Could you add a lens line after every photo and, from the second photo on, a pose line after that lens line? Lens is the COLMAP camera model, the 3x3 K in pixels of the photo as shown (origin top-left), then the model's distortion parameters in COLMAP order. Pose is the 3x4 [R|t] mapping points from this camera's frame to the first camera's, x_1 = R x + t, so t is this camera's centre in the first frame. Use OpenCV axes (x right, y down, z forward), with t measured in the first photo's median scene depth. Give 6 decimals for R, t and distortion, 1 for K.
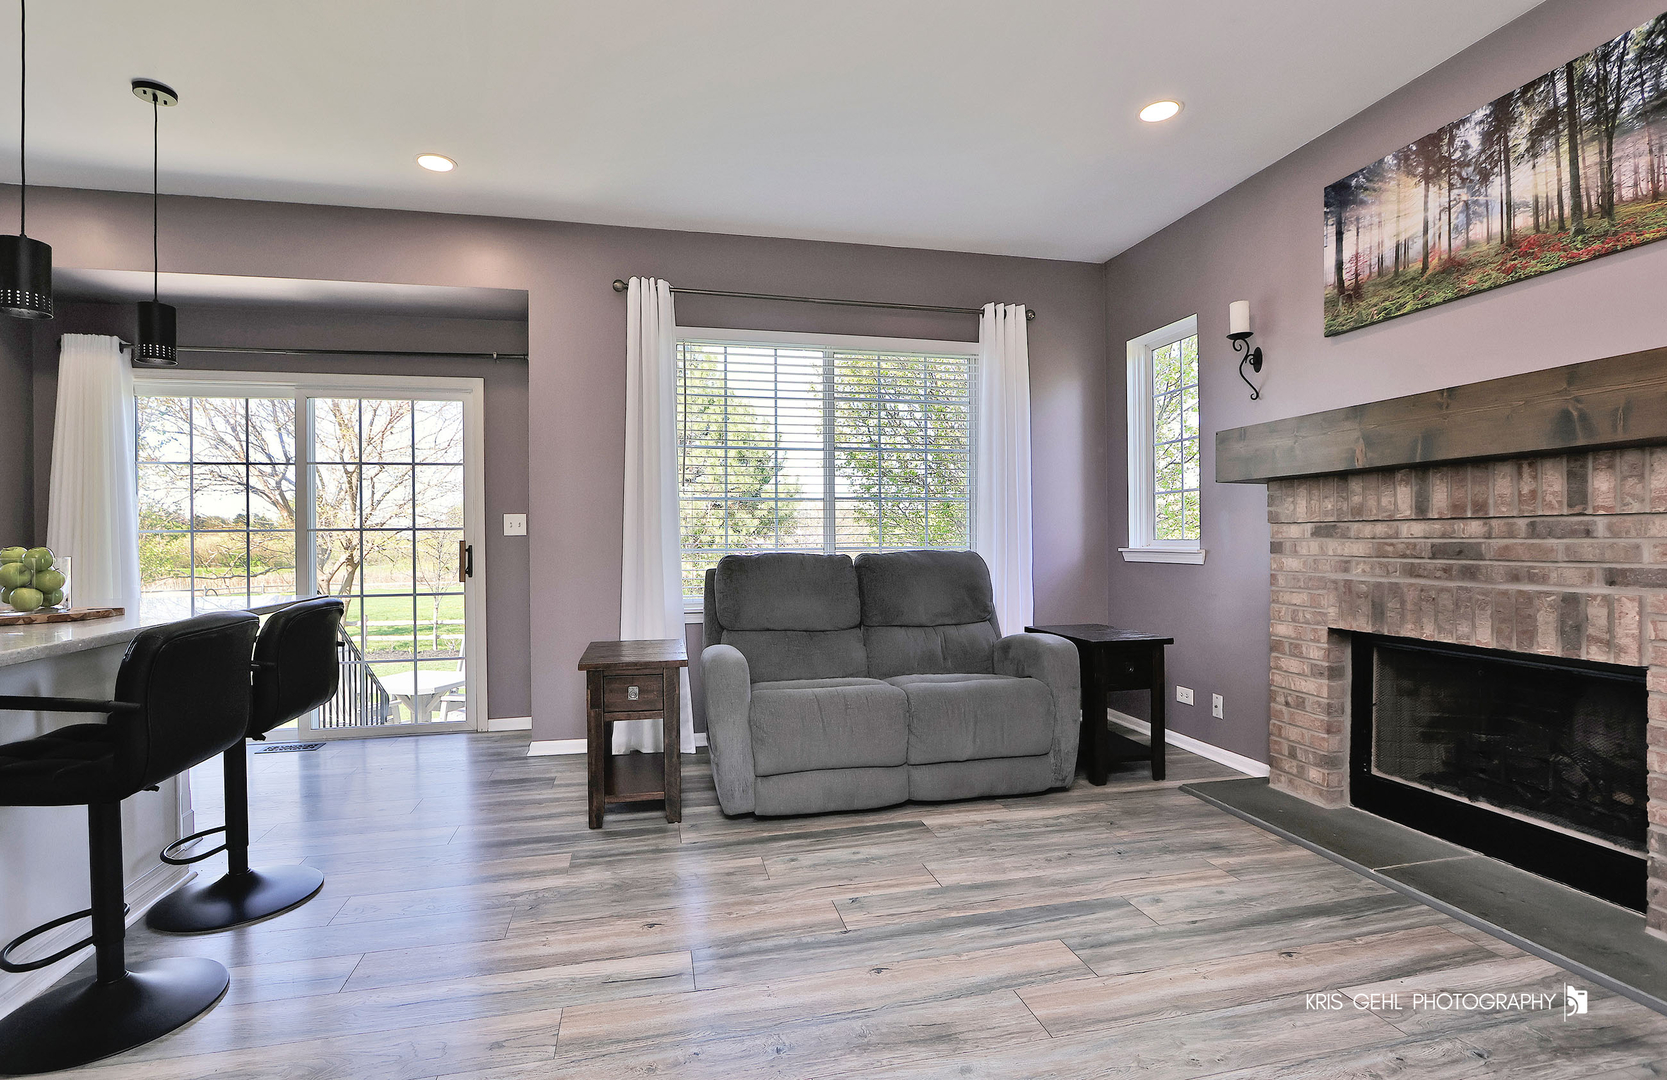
lens RADIAL K [[780.4, 0, 789.1], [0, 780.4, 546.0], [0, 0, 1]] dist [-0.004697, -0.000603]
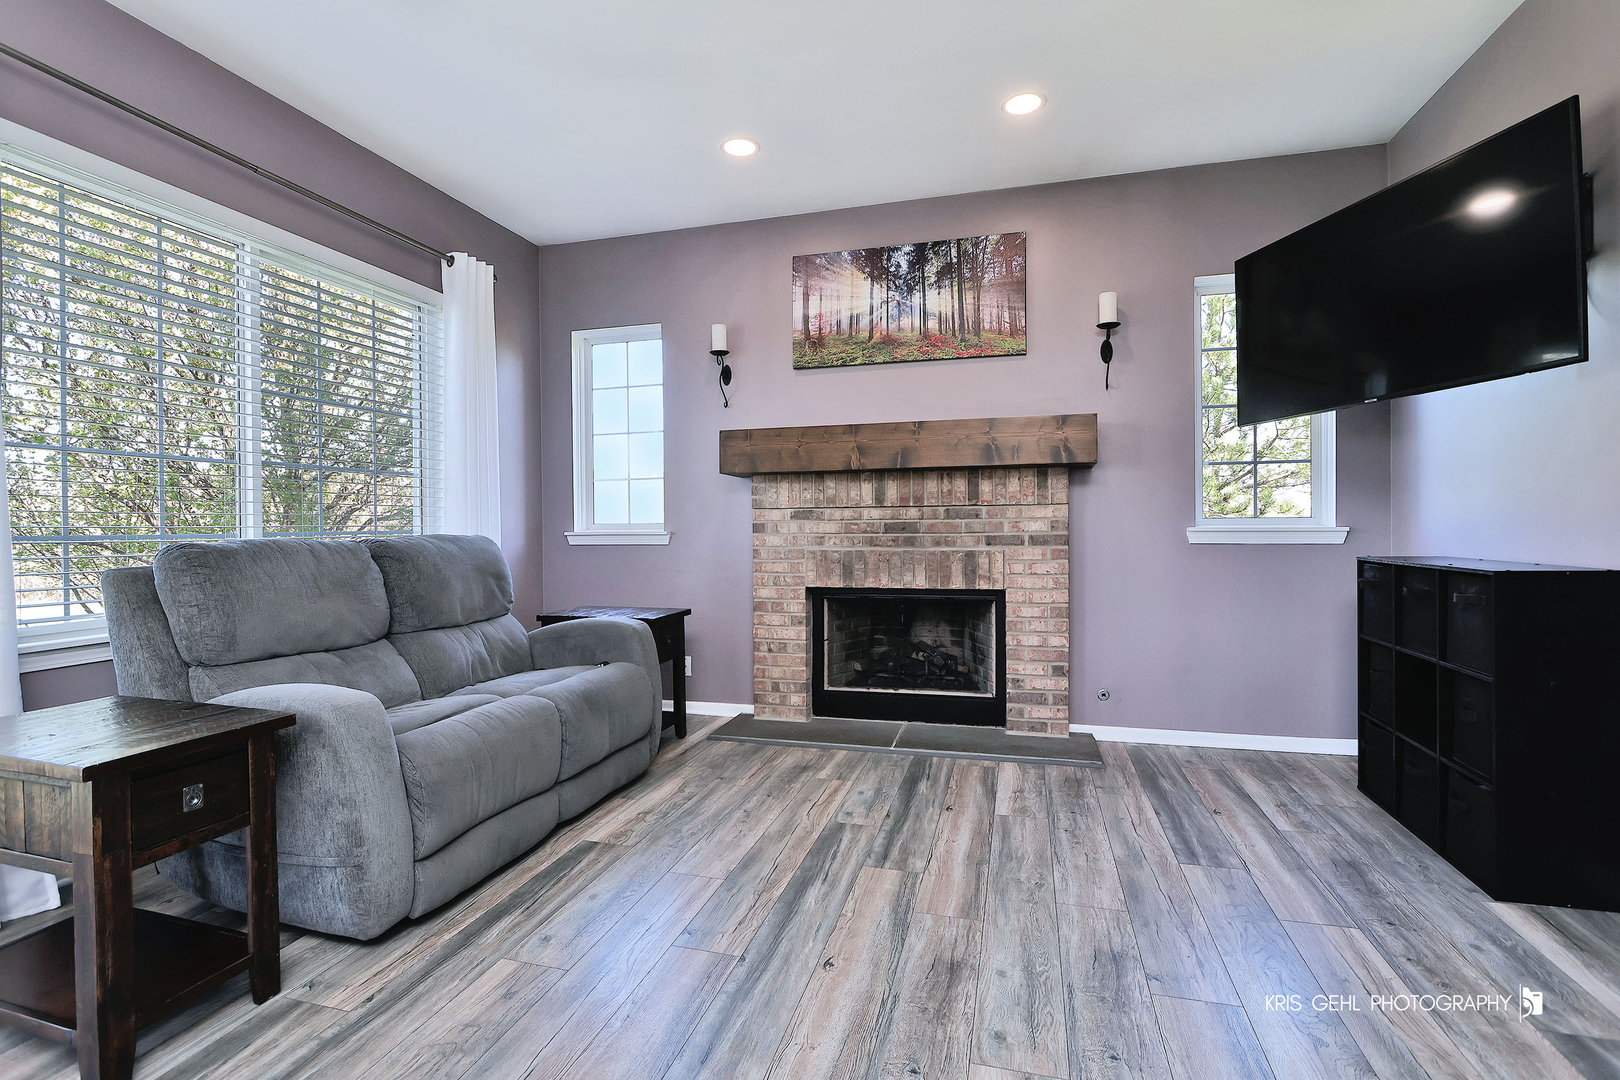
lens RADIAL K [[761.5, 0, 810.0], [0, 761.5, 540.0], [0, 0, 1]] dist [-0.013728, 0.001539]
pose [[0.457931, -0.010687, 0.888924, -0.541236], [0.012227, 0.999909, 0.005723, 0.019117], [-0.888904, 0.008249, 0.458020, 0.455303]]
